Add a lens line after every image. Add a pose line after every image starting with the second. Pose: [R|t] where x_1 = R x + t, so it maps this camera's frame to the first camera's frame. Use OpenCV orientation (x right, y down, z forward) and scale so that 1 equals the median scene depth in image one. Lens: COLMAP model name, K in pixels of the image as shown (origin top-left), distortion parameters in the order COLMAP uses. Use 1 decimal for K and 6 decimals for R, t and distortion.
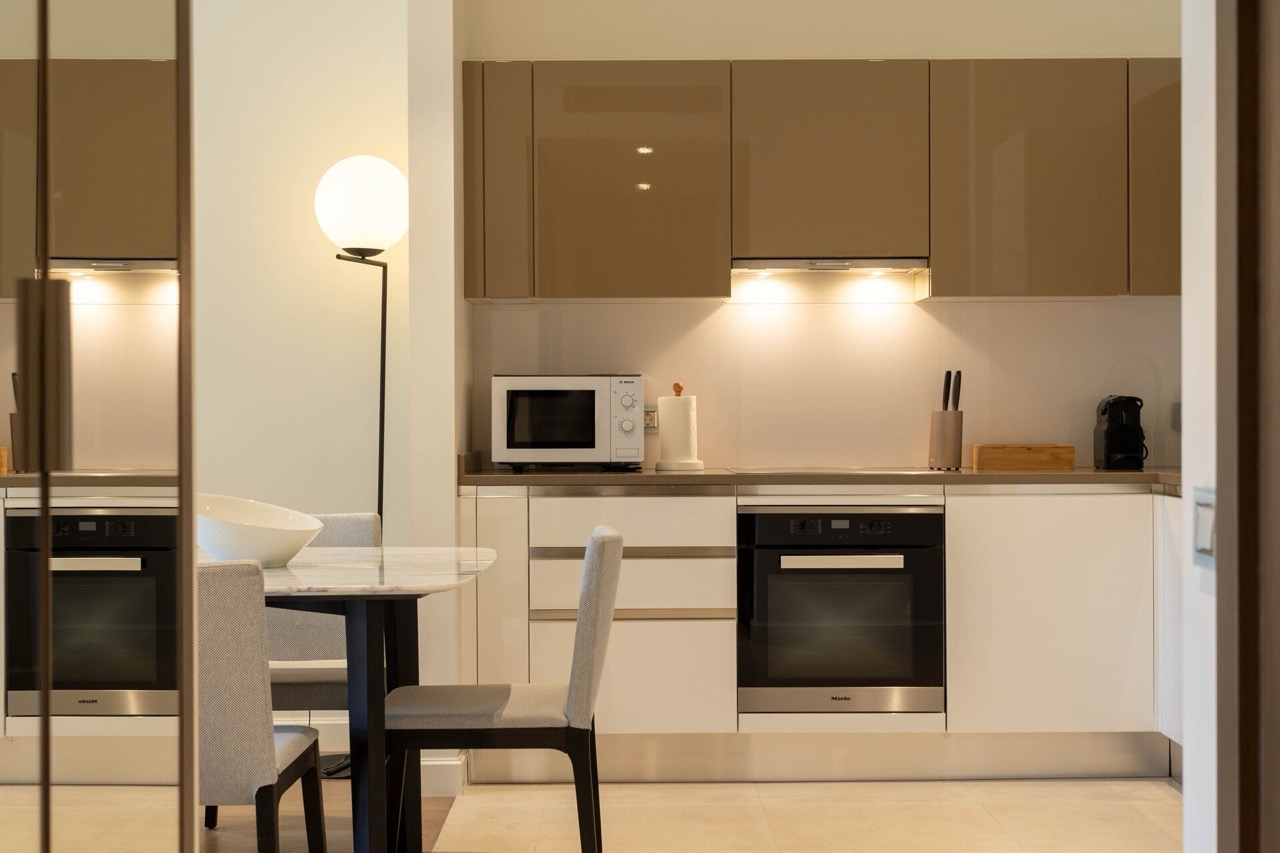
lens RADIAL K [[1868.2, 0, 639.6], [0, 1868.2, 428.7], [0, 0, 1]] dist [-0.009238, 0.000000]
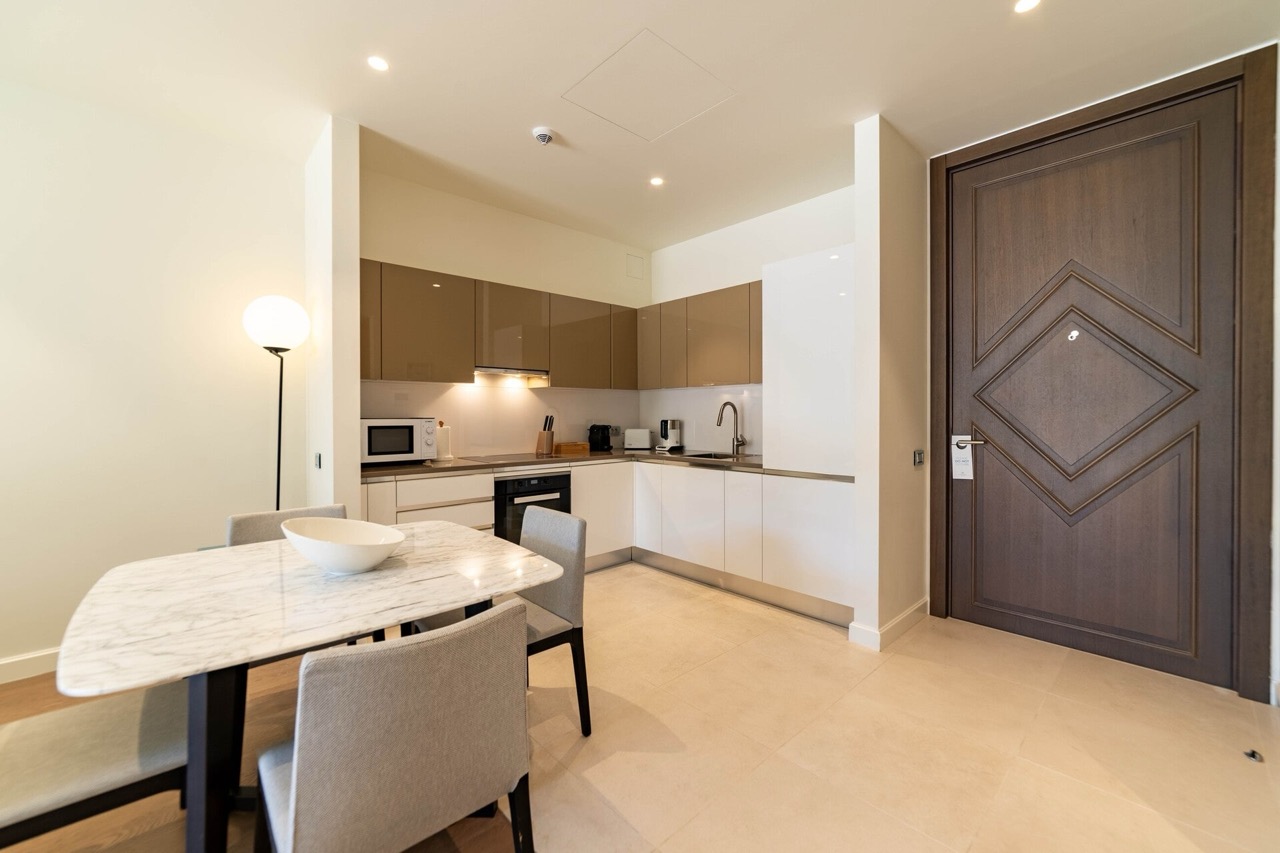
lens RADIAL K [[510.0, 0, 640.3], [0, 510.0, 418.7], [0, 0, 1]] dist [-0.010856, 0.002649]
pose [[0.739417, -0.001824, 0.673245, -0.219784], [0.000781, 0.999998, 0.001852, -0.029076], [-0.673247, -0.000844, 0.739417, 0.410378]]
